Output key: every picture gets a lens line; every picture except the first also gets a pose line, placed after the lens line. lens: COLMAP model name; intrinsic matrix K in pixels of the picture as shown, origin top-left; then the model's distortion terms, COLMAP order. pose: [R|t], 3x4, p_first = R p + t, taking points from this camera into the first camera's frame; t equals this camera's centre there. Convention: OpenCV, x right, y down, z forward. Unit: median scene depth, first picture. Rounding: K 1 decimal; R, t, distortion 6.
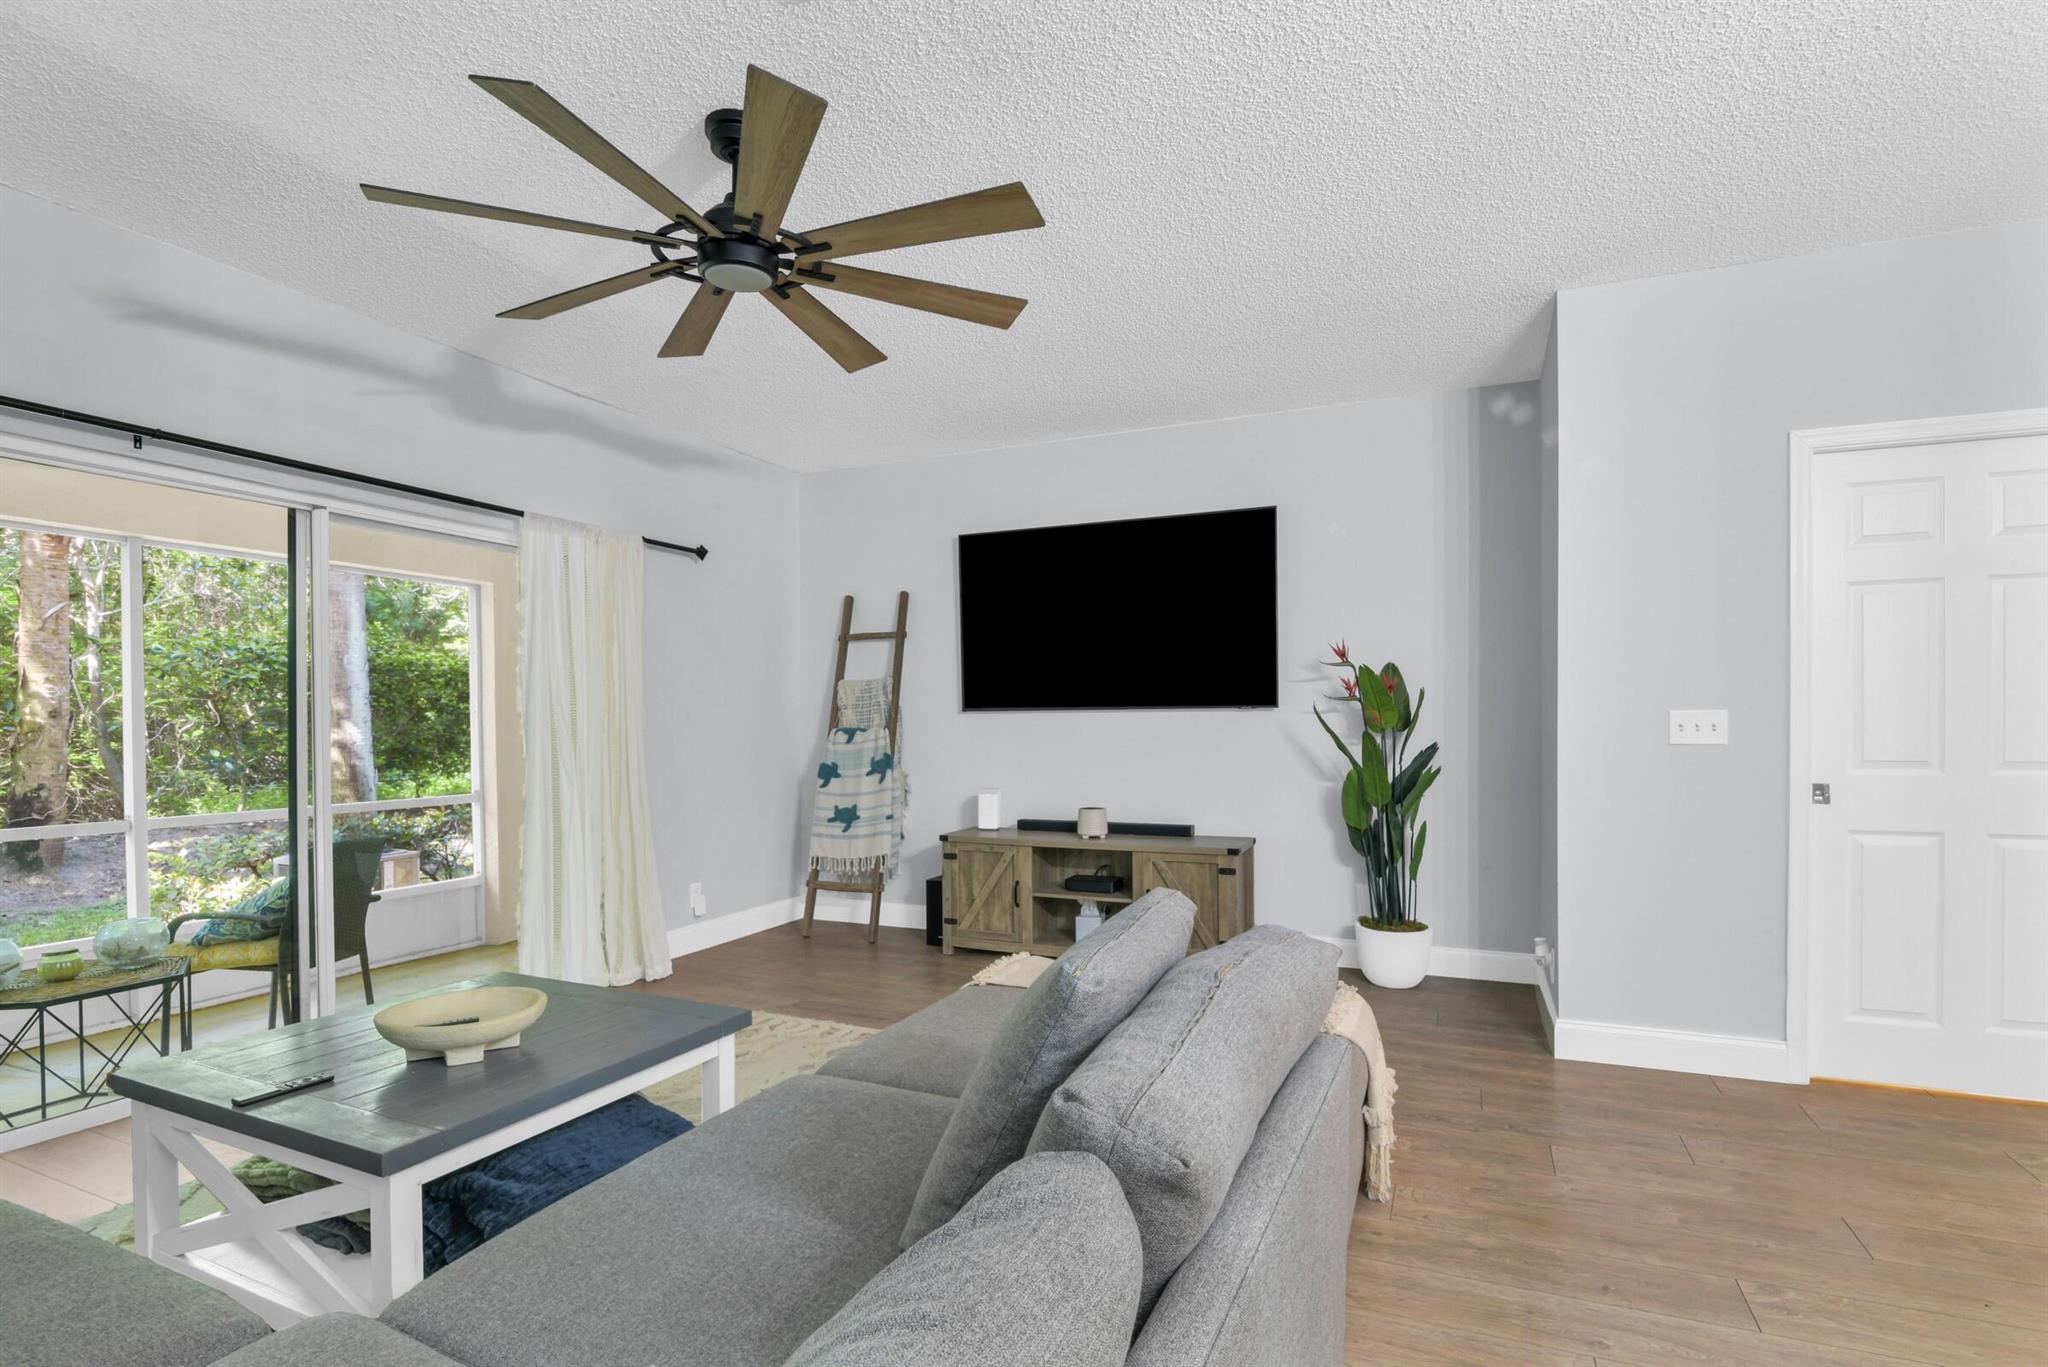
lens RADIAL K [[982.8, 0, 1005.2], [0, 982.8, 728.4], [0, 0, 1]] dist [-0.021295, 0.002550]
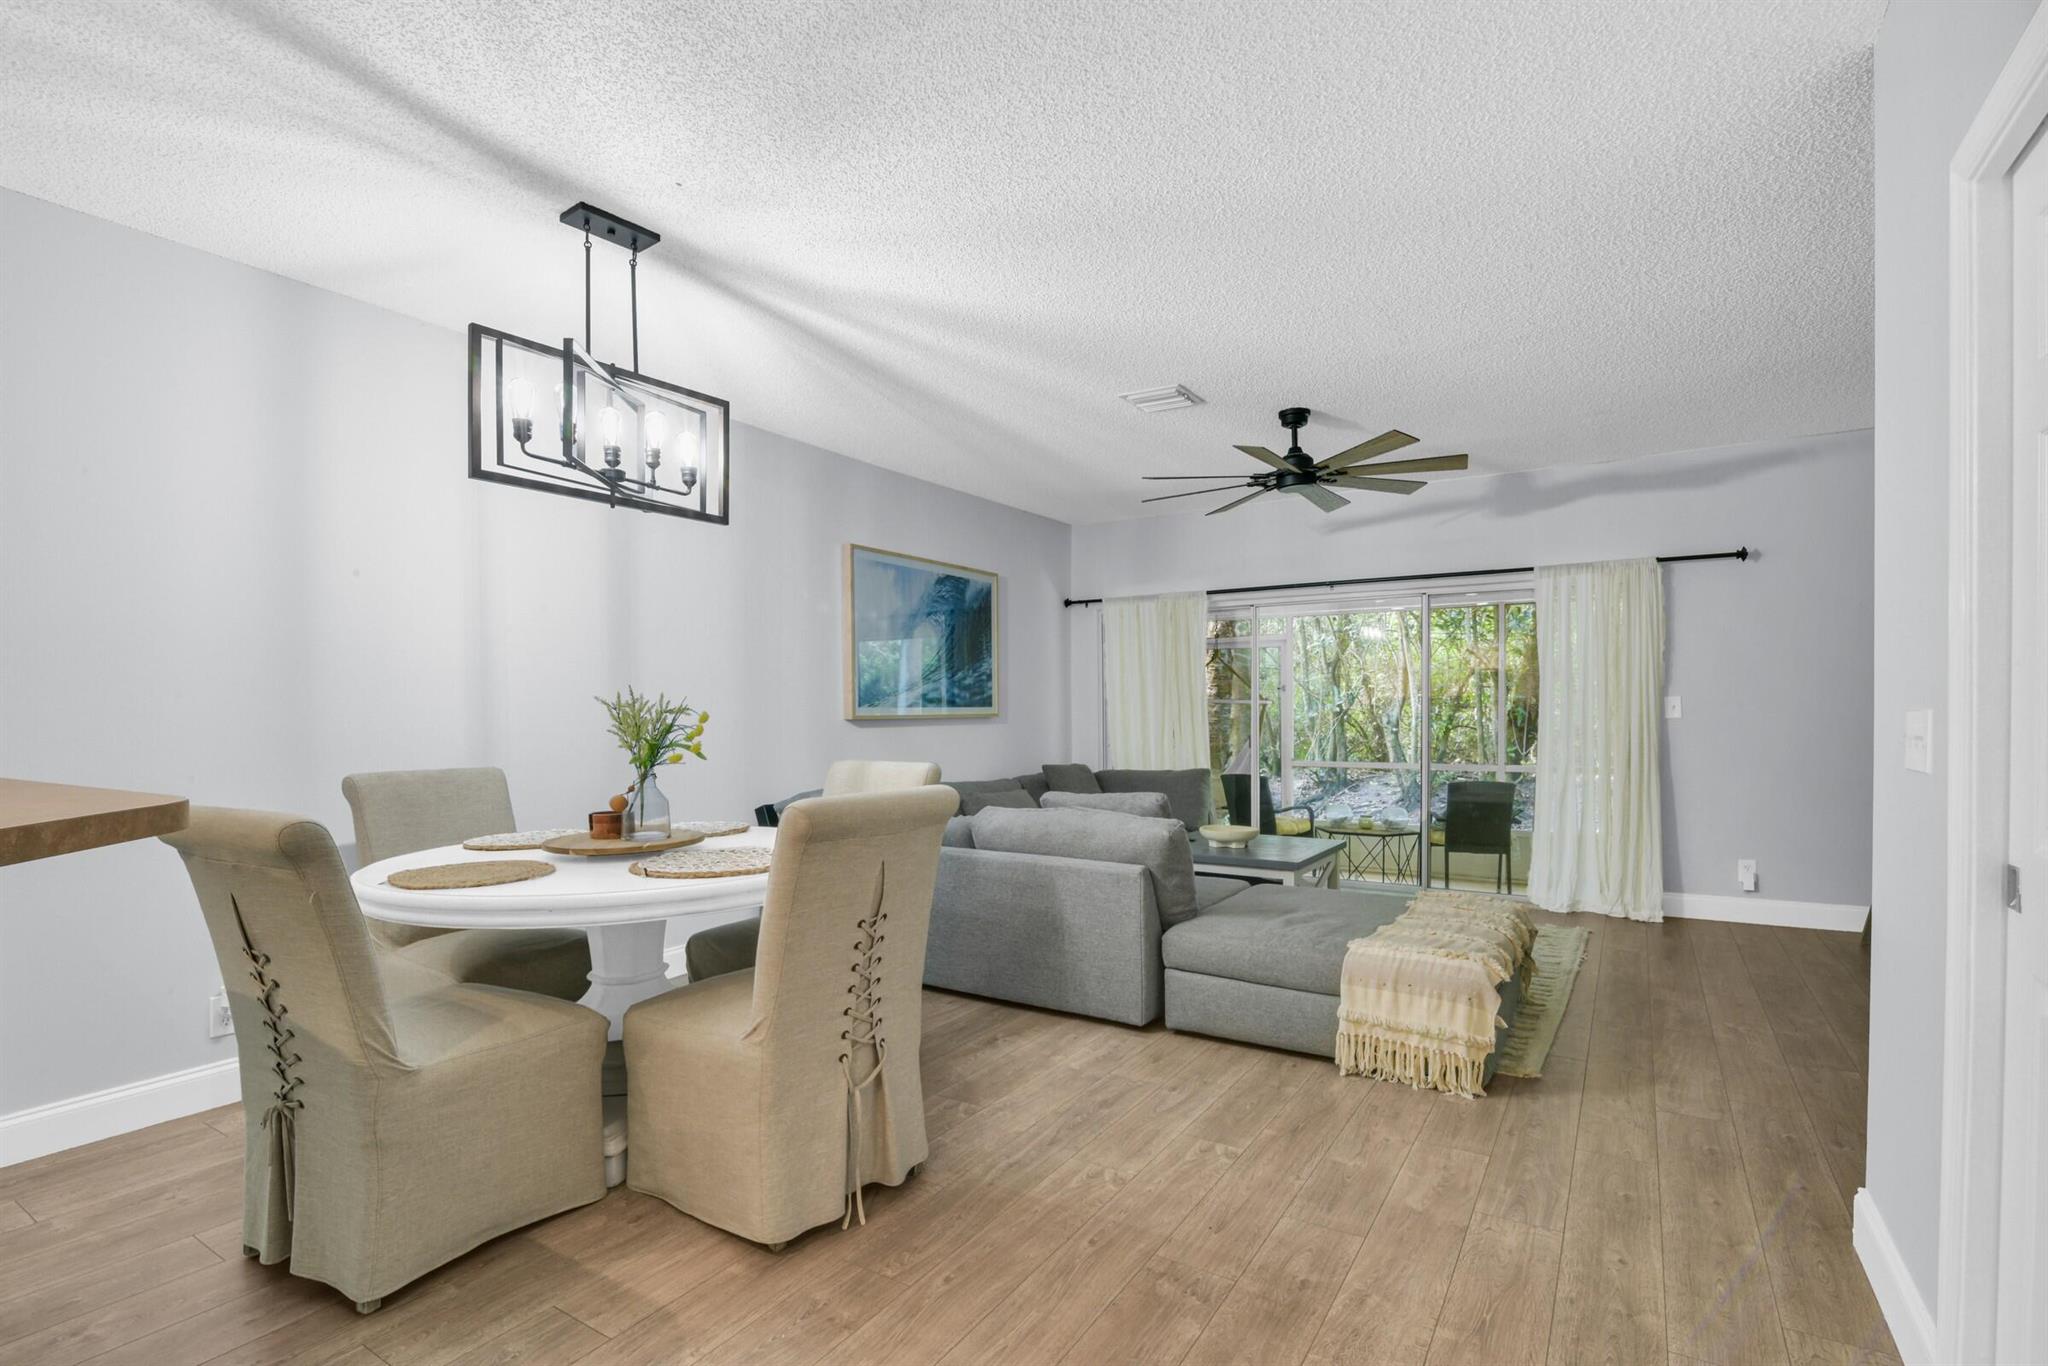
lens RADIAL K [[982.8, 0, 1028.5], [0, 982.8, 728.4], [0, 0, 1]] dist [-0.021295, 0.002550]
pose [[-0.137837, 0.026699, -0.990095, 1.042323], [0.000705, 0.999639, 0.026858, -0.019641], [0.990455, 0.003004, -0.137806, 0.441426]]
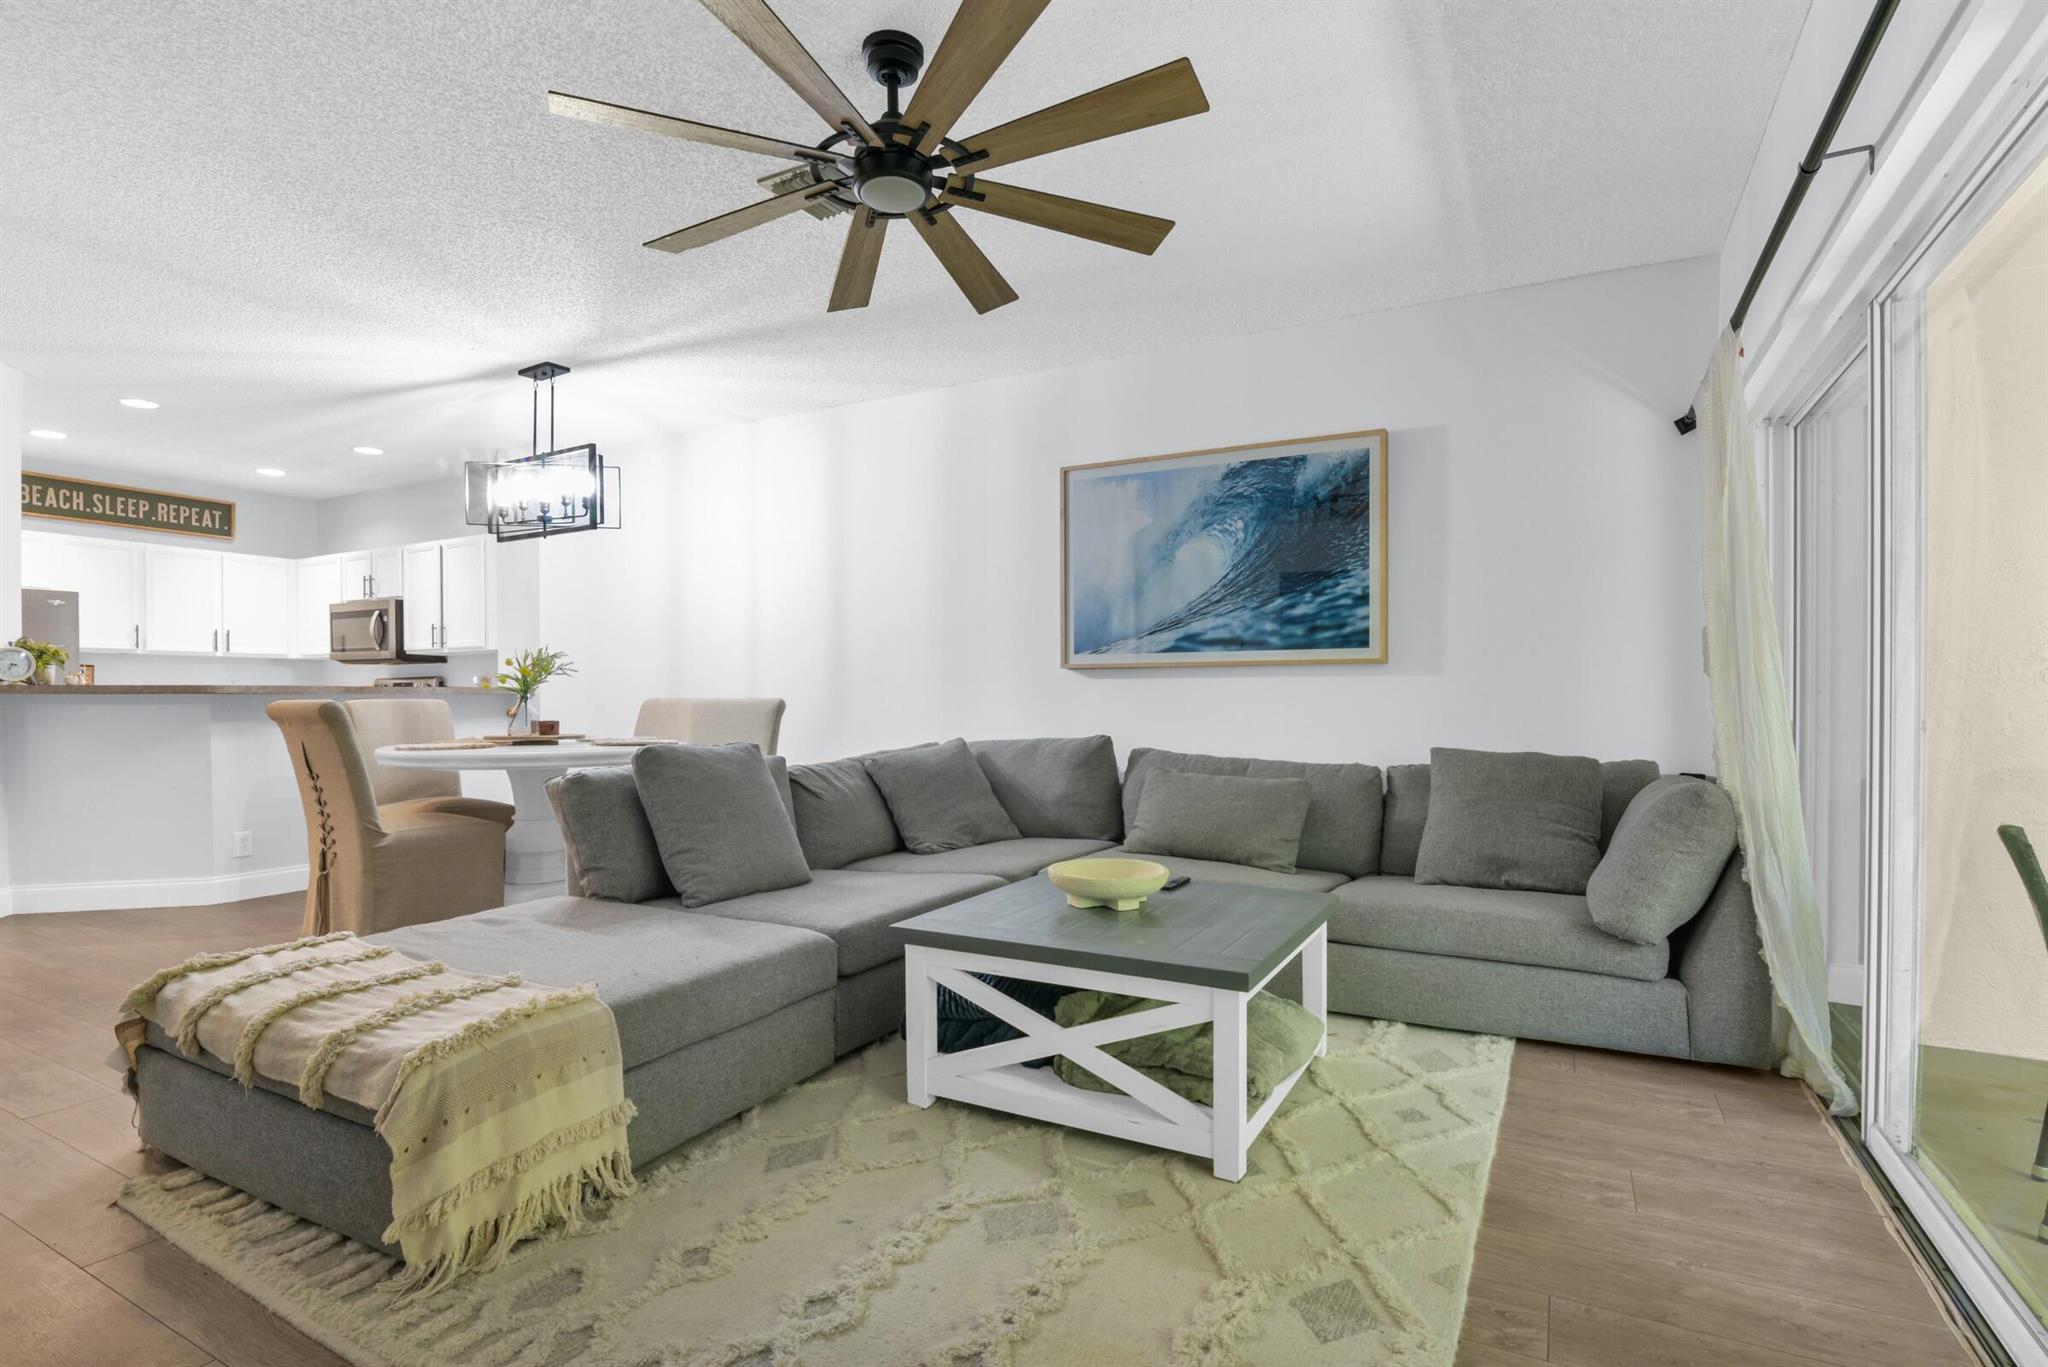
lens RADIAL K [[982.8, 0, 1014.4], [0, 982.8, 705.1], [0, 0, 1]] dist [-0.021295, 0.002550]
pose [[-0.997041, 0.007244, 0.076529, -0.255402], [0.008617, 0.999807, 0.017634, 0.025659], [-0.076387, 0.018241, -0.996911, 1.174607]]
